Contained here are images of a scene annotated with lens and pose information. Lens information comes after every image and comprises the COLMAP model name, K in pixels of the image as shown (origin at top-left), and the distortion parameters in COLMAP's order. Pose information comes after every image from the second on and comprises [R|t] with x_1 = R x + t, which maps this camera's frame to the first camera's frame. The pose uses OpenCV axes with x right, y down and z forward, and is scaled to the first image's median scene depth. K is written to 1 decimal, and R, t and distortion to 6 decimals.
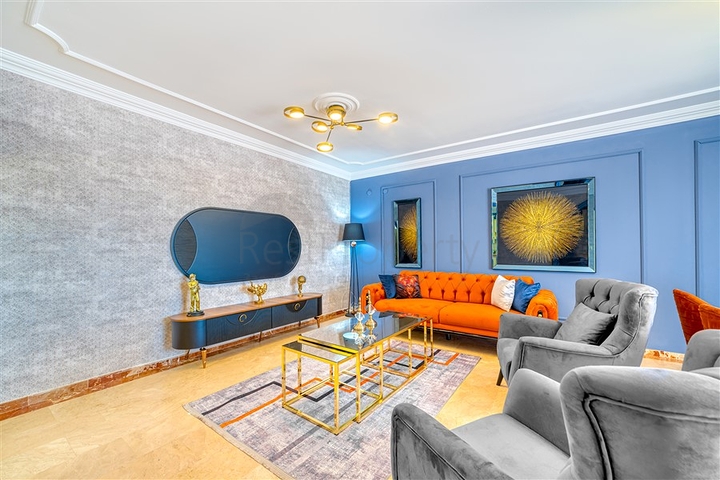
lens RADIAL K [[281.8, 0, 356.1], [0, 281.8, 245.4], [0, 0, 1]] dist [-0.007023, 0.000316]
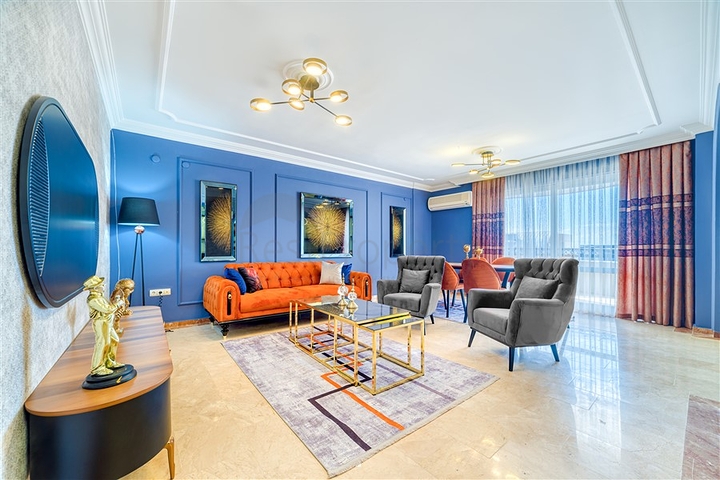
lens RADIAL K [[281.8, 0, 356.1], [0, 281.8, 245.4], [0, 0, 1]] dist [-0.007023, 0.000316]
pose [[0.280200, 0.017509, 0.959782, -0.622984], [-0.016704, 0.999771, -0.013362, 0.041425], [-0.959796, -0.012288, 0.280429, 0.410646]]
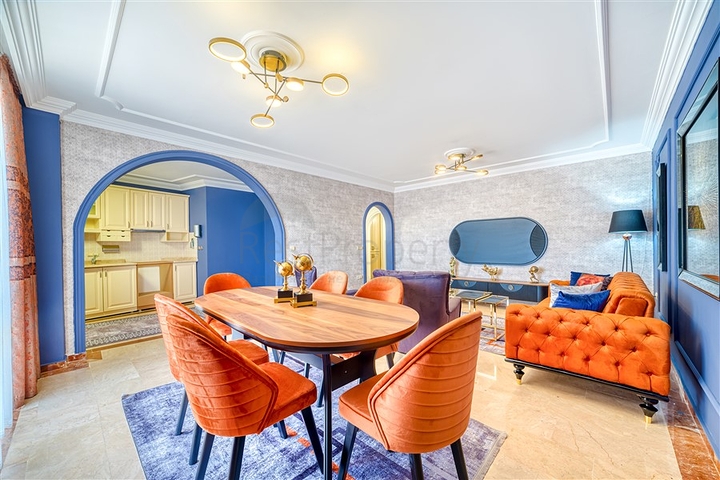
lens RADIAL K [[281.8, 0, 356.1], [0, 281.8, 245.4], [0, 0, 1]] dist [-0.007023, 0.000316]
pose [[-0.119522, 0.000856, -0.992831, 1.093978], [0.024427, 0.999699, -0.002079, 0.005884], [0.992531, -0.024500, -0.119507, 0.408104]]
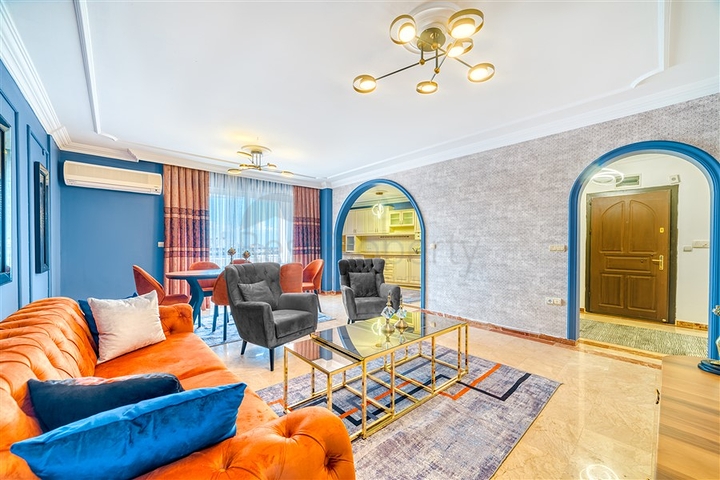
lens RADIAL K [[281.8, 0, 356.1], [0, 281.8, 245.4], [0, 0, 1]] dist [-0.007023, 0.000316]
pose [[-0.979827, 0.000687, 0.199844, -0.016533], [-0.001120, 0.999959, -0.008932, 0.015796], [-0.199842, -0.008975, -0.979787, 1.188765]]
